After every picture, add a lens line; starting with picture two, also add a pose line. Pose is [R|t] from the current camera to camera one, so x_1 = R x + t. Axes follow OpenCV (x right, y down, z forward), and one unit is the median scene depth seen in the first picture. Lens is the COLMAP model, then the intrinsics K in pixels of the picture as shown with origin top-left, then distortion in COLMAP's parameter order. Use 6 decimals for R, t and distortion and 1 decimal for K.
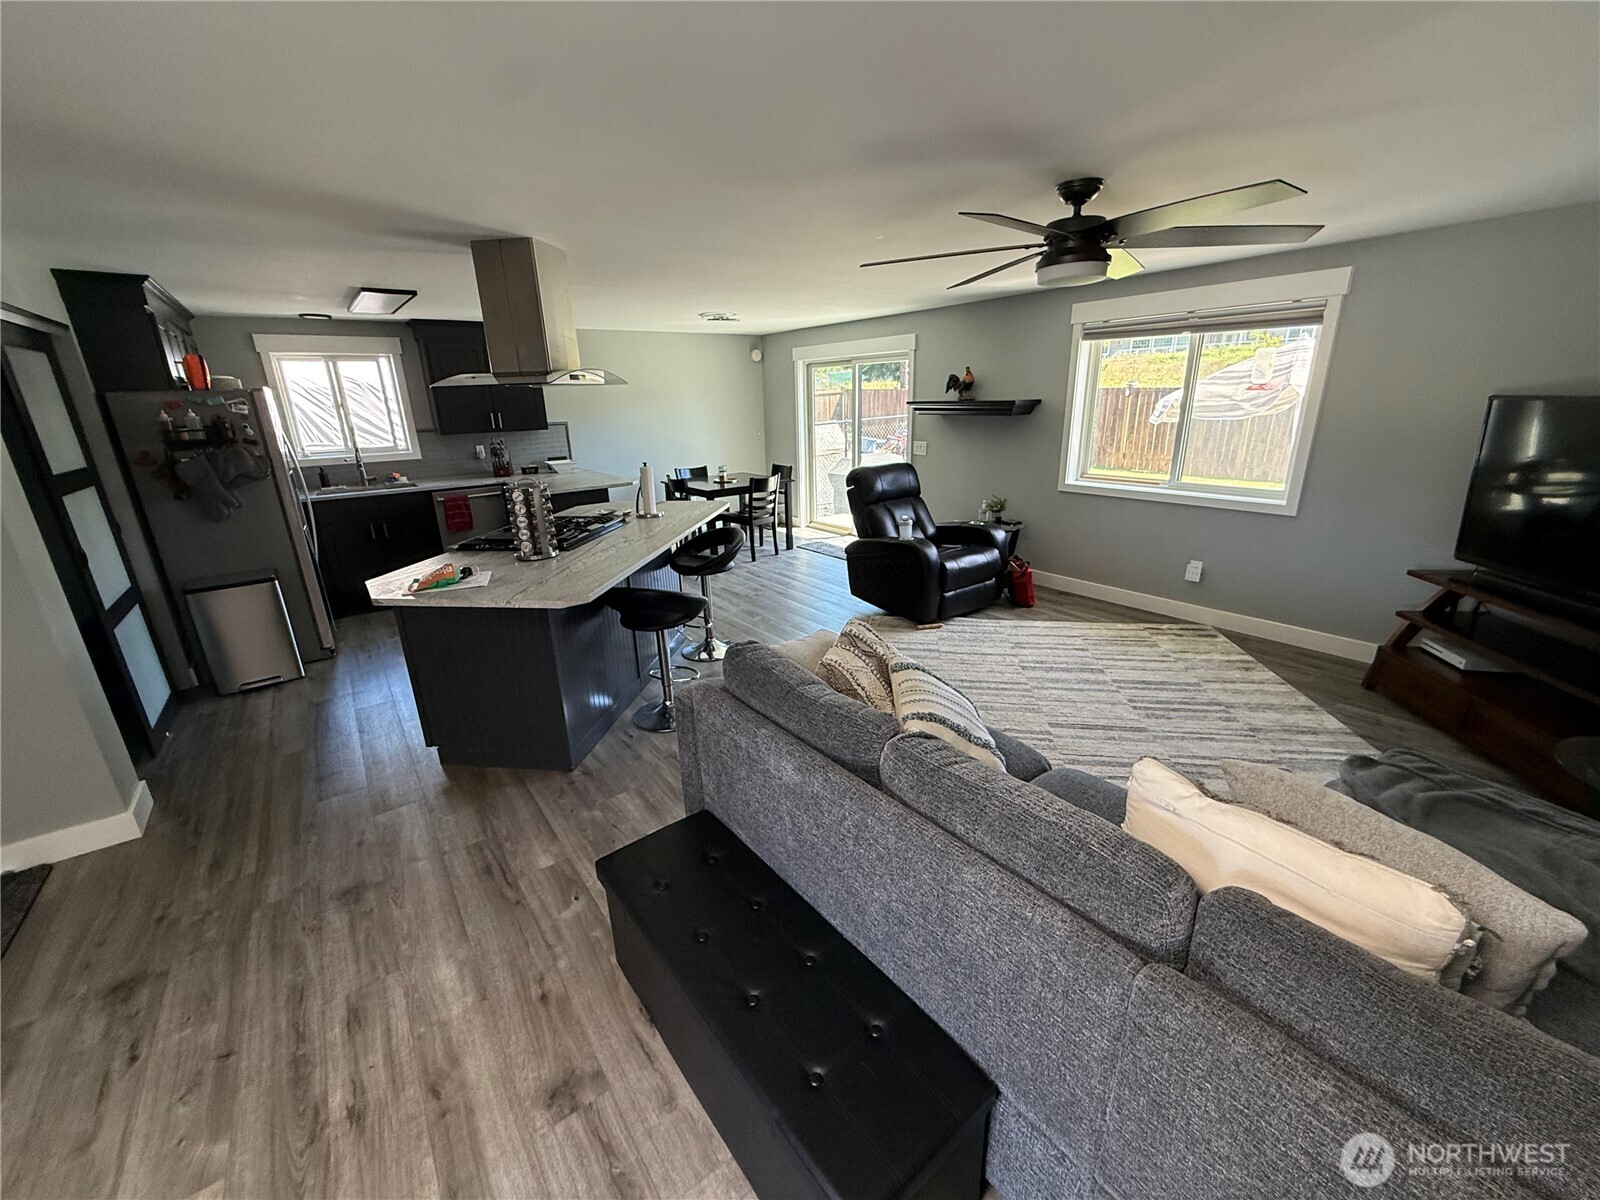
lens RADIAL K [[638.3, 0, 800.0], [0, 638.3, 598.4], [0, 0, 1]] dist [-0.001107, 0.000613]
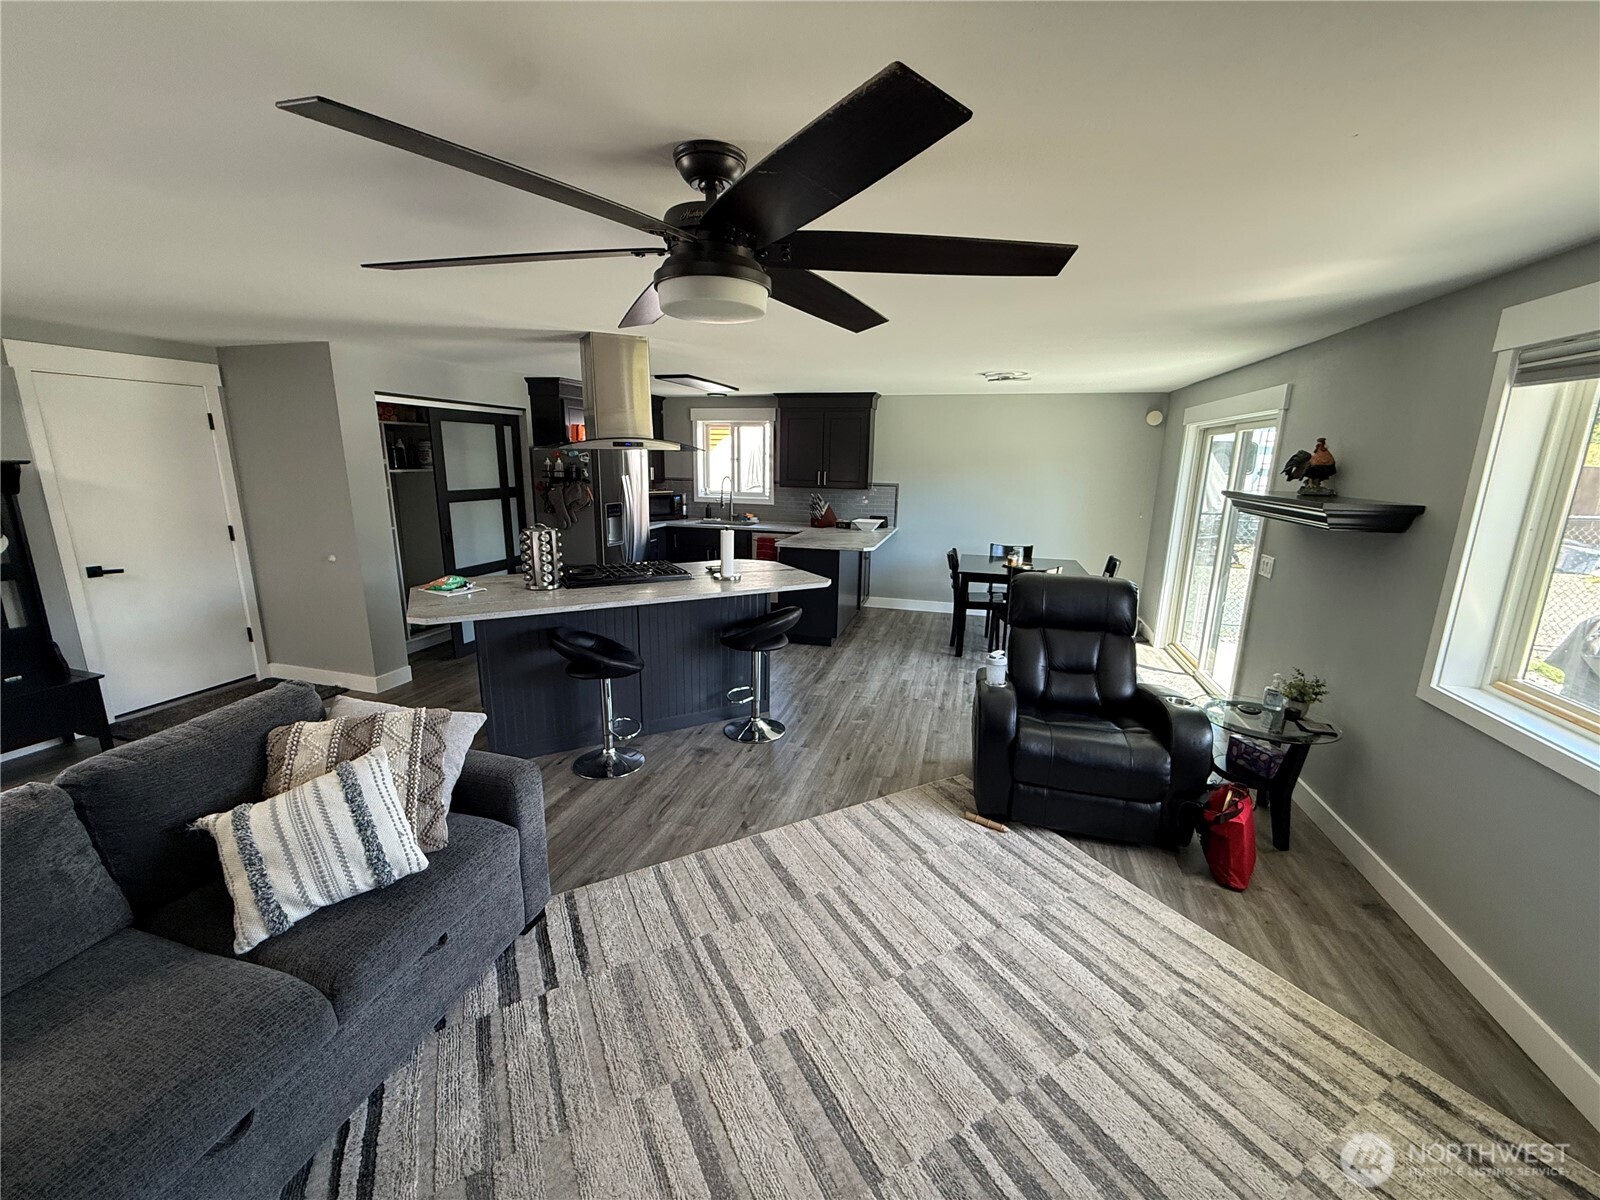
lens RADIAL K [[638.3, 0, 797.9], [0, 638.3, 601.2], [0, 0, 1]] dist [-0.001107, 0.000613]
pose [[0.605917, 0.210861, -0.767074, 0.547683], [-0.272958, 0.960802, 0.048503, -0.155546], [0.747234, 0.179990, 0.639723, 0.397209]]
